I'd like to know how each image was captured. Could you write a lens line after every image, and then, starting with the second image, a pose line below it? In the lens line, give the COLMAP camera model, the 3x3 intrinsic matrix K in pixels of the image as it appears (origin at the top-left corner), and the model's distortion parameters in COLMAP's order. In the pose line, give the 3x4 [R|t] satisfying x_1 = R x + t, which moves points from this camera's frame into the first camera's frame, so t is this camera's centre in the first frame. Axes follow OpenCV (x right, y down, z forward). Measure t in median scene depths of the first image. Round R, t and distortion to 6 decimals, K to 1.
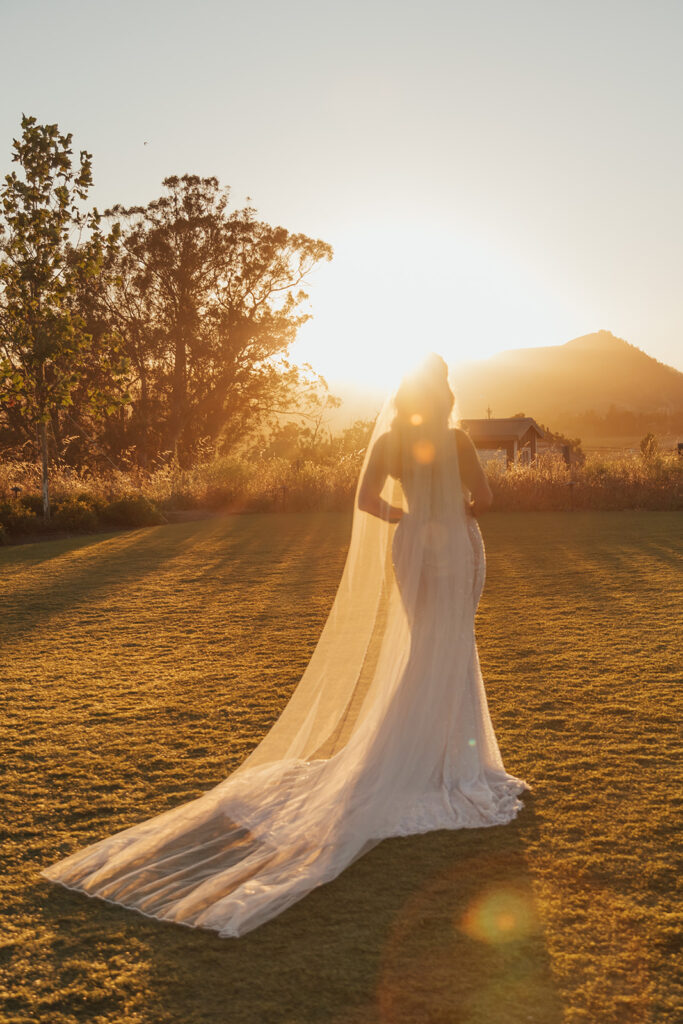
lens RADIAL K [[1183.7, 0, 338.6], [0, 1183.7, 511.7], [0, 0, 1]] dist [0.077110, 0.000000]
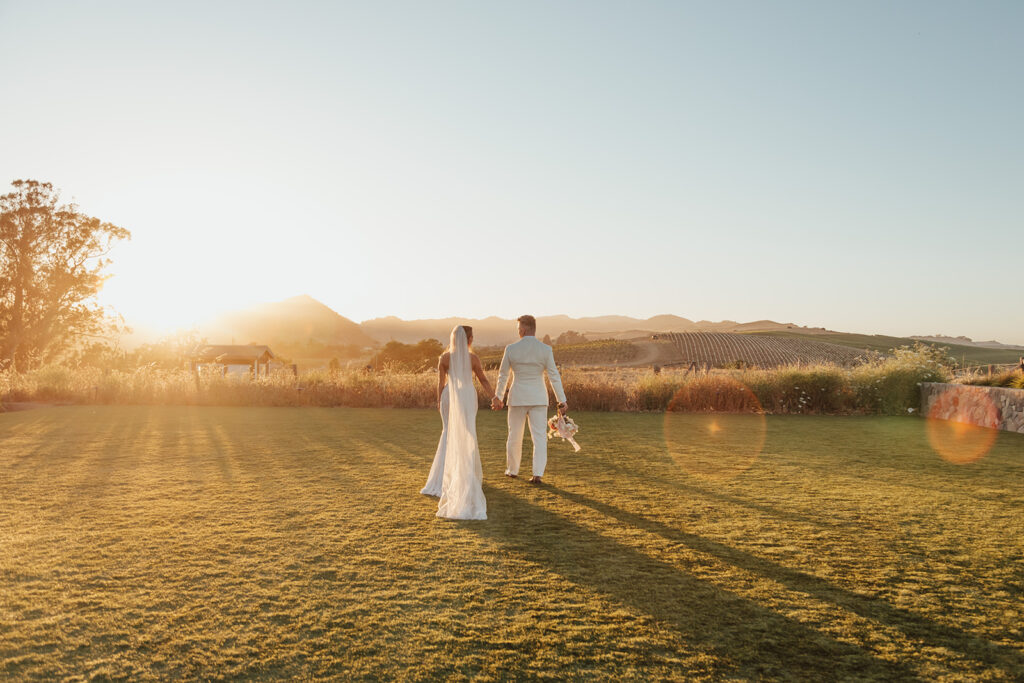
lens RADIAL K [[927.3, 0, 517.6], [0, 927.3, 347.9], [0, 0, 1]] dist [-0.003396, 0.008304]
pose [[0.940287, 0.031879, 0.338887, 0.044610], [-0.003682, 0.996499, -0.083525, 0.020337], [-0.340363, 0.077290, 0.937112, -0.212316]]
